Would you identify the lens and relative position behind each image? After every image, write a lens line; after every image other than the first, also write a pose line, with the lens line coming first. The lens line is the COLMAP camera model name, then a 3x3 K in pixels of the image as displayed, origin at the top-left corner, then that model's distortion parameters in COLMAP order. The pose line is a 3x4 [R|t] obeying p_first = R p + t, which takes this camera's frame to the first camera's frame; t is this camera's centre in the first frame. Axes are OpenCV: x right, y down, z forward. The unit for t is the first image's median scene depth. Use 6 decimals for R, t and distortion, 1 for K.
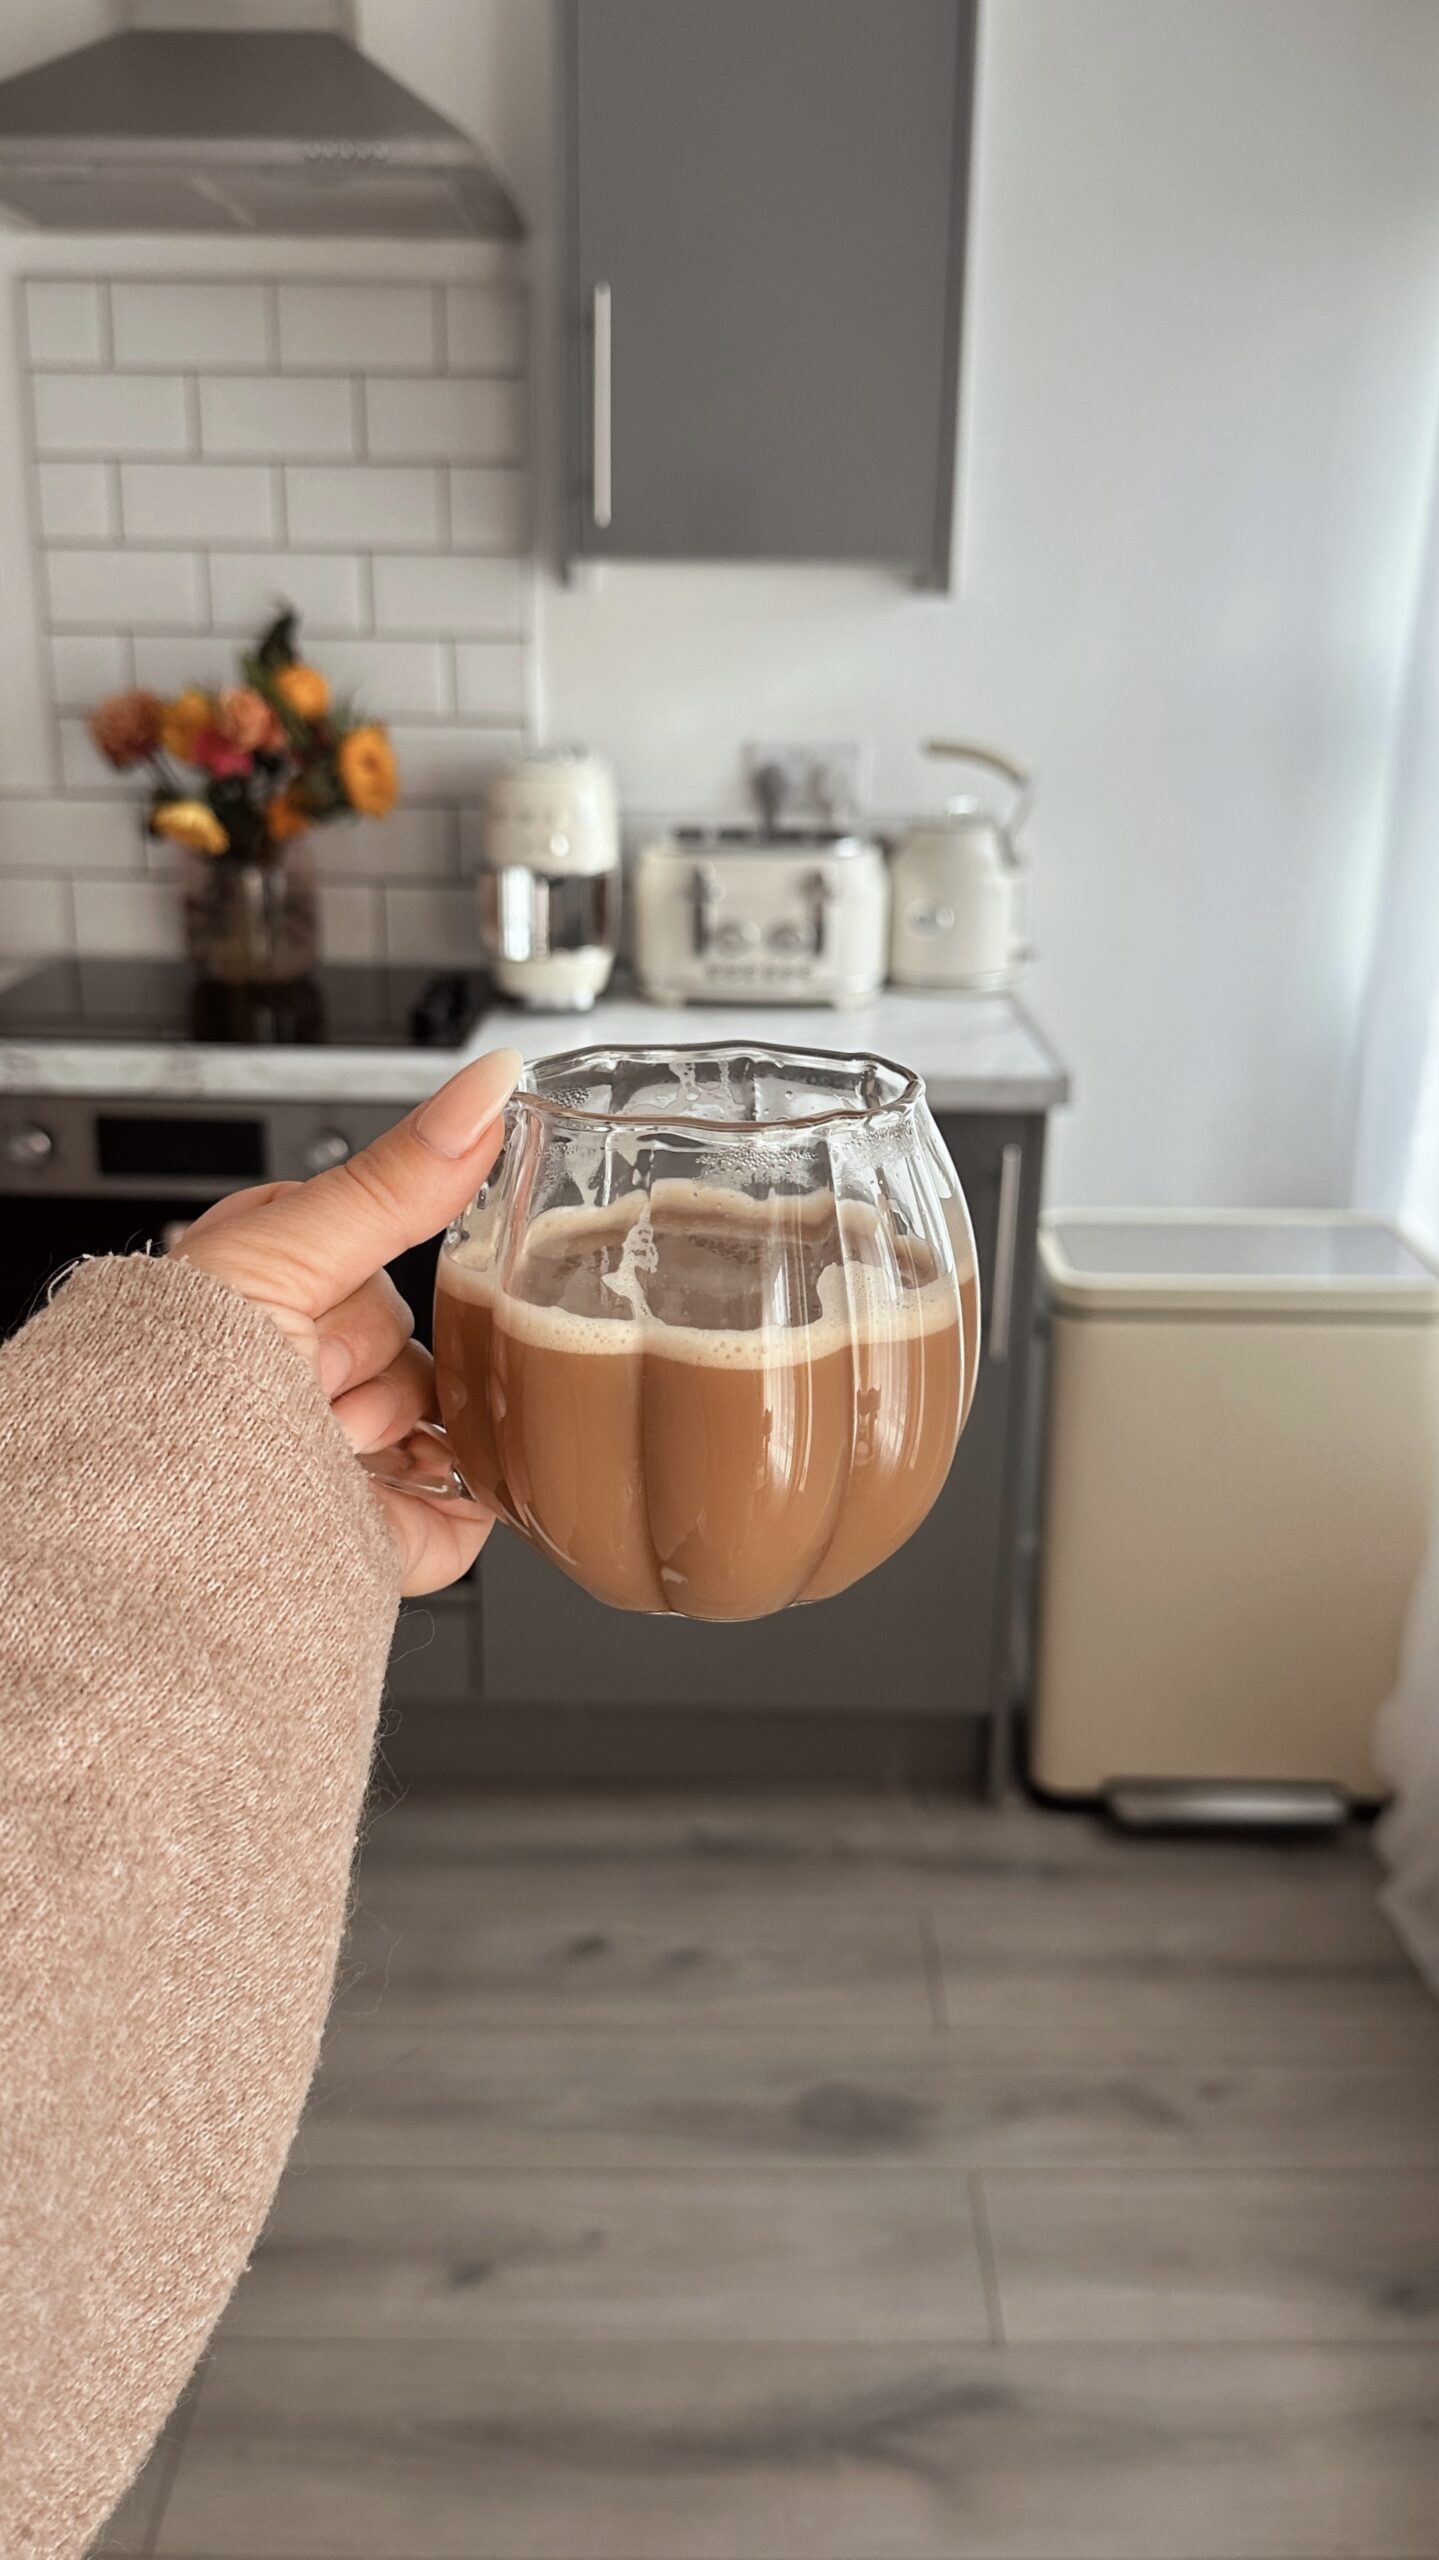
lens RADIAL K [[2102.6, 0, 719.5], [0, 2102.6, 1280.0], [0, 0, 1]] dist [0.139092, -0.339204]
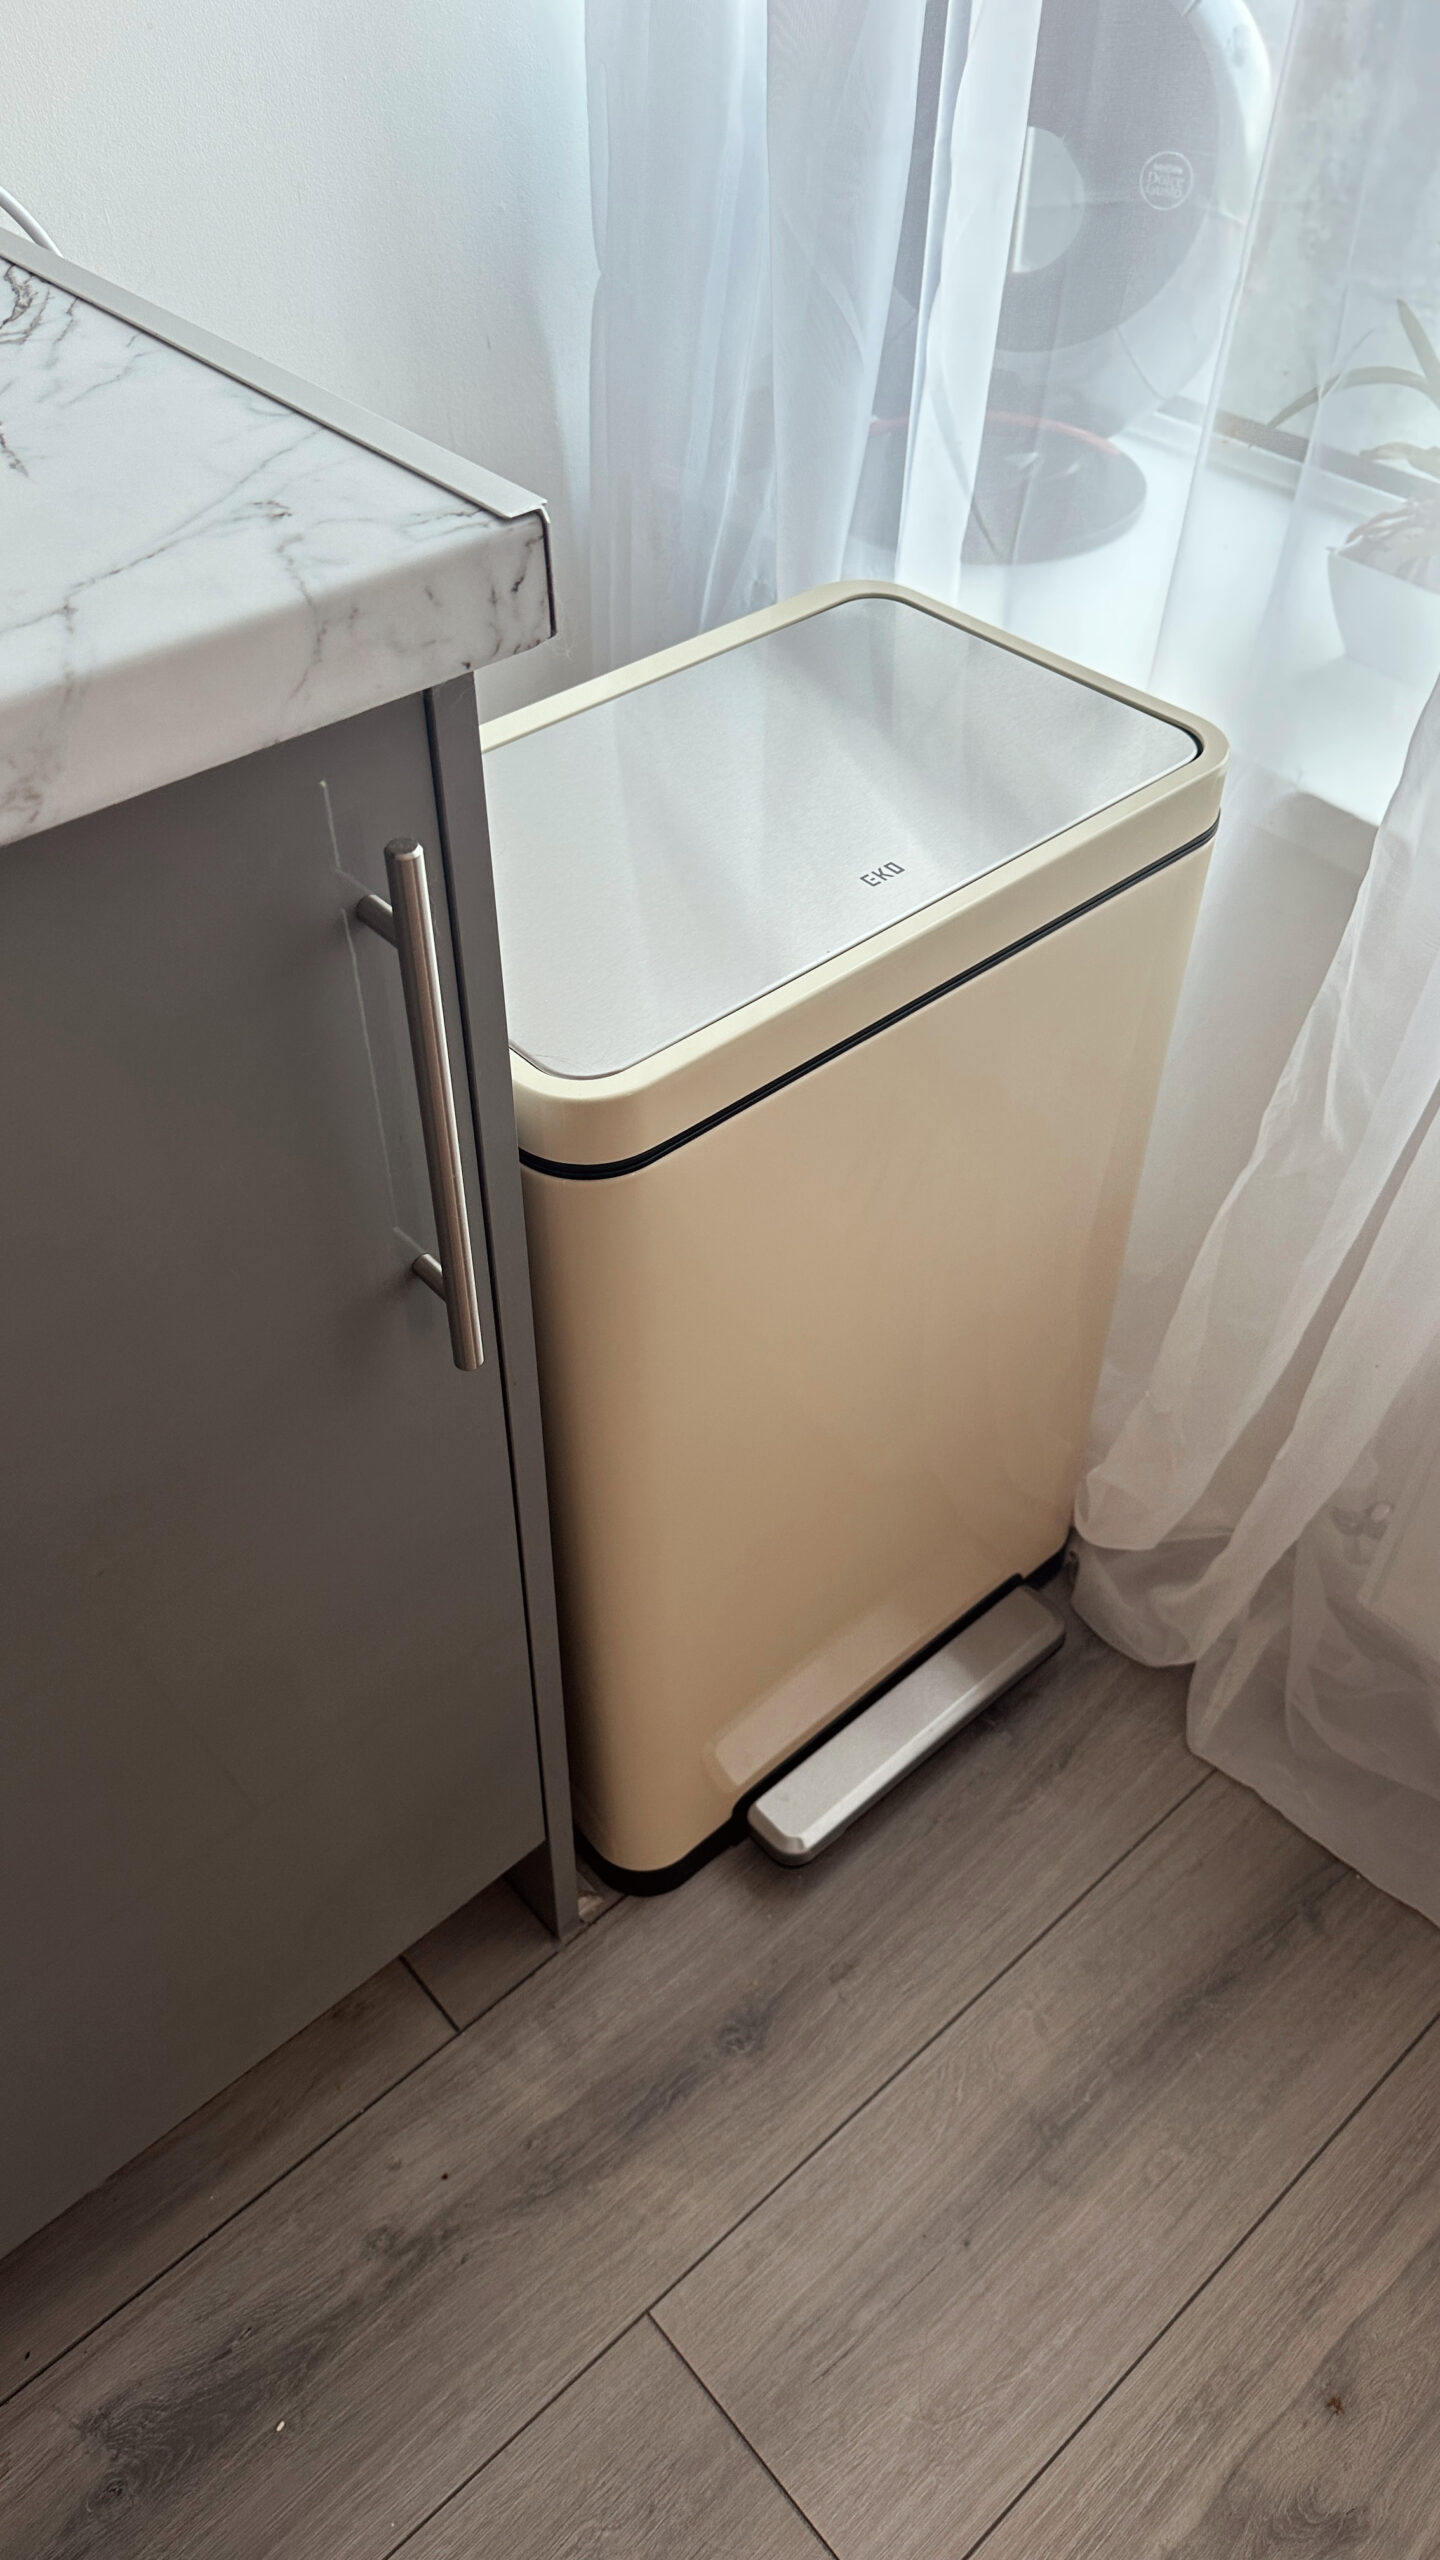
lens RADIAL K [[1824.9, 0, 720.0], [0, 1824.9, 1280.0], [0, 0, 1]] dist [-0.001461, -0.002943]
pose [[0.749586, -0.473297, 0.462721, 0.023823], [0.212982, 0.834361, 0.508409, -0.117639], [-0.626705, -0.282545, 0.726229, 0.708687]]
